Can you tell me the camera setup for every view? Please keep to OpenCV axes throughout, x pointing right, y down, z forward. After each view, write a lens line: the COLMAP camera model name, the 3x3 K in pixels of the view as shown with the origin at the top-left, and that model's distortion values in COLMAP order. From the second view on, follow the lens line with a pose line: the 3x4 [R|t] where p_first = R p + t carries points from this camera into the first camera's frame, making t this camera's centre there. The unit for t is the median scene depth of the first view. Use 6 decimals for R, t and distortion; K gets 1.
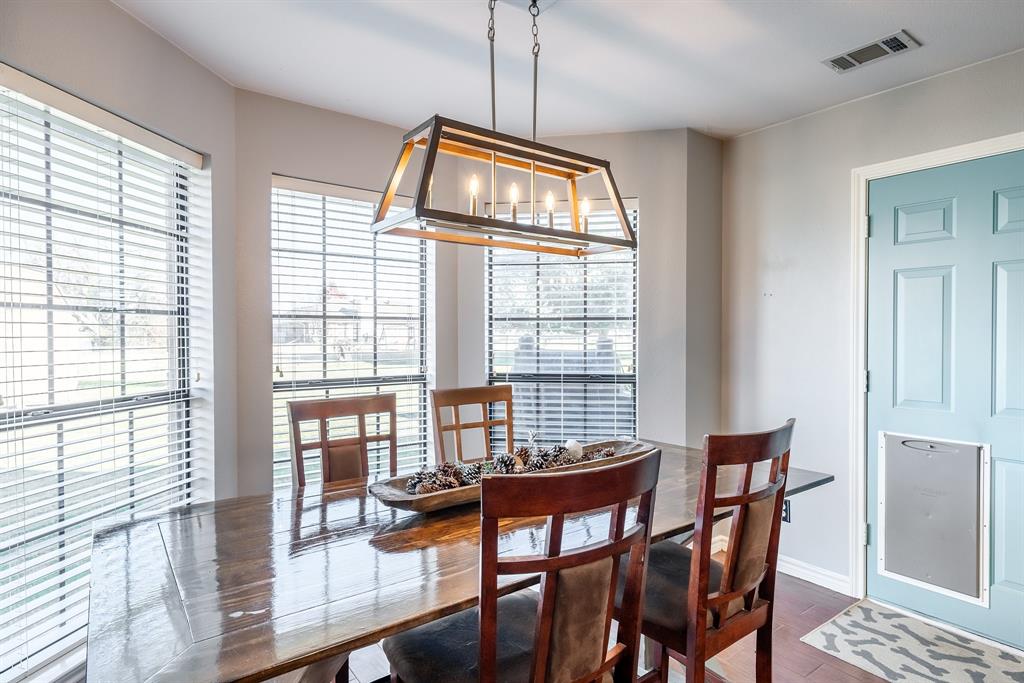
lens RADIAL K [[549.7, 0, 507.7], [0, 549.7, 339.1], [0, 0, 1]] dist [0.001985, 0.000352]
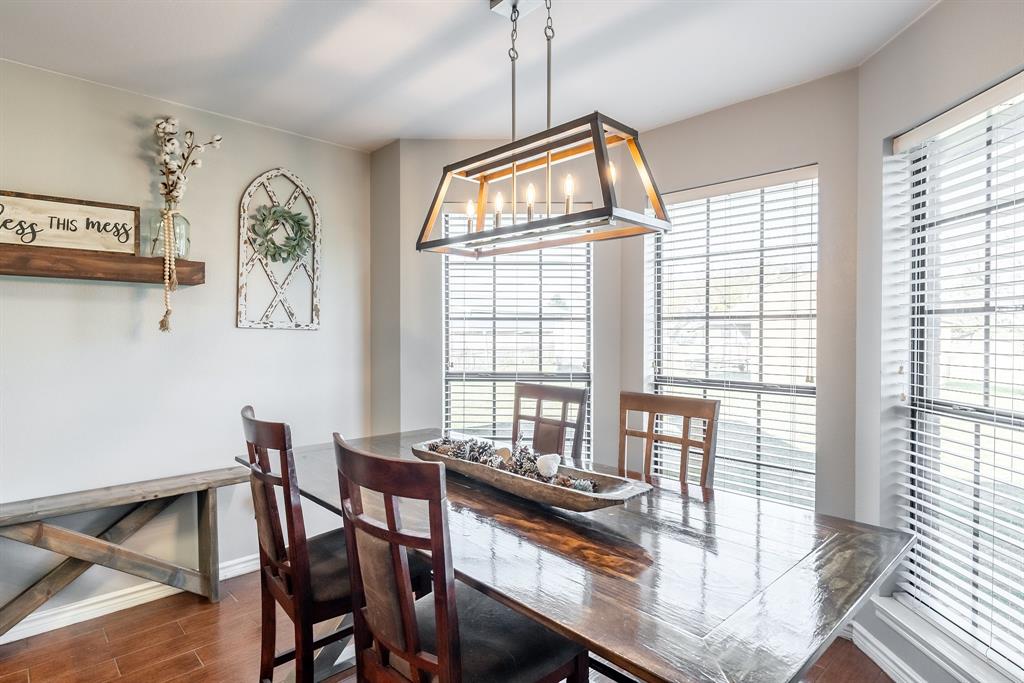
lens RADIAL K [[549.7, 0, 507.7], [0, 549.7, 339.1], [0, 0, 1]] dist [0.001985, 0.000352]
pose [[0.123971, 0.009003, -0.992245, 0.721167], [-0.013522, 0.999881, 0.007383, -0.003943], [0.992194, 0.012502, 0.124078, 0.592687]]
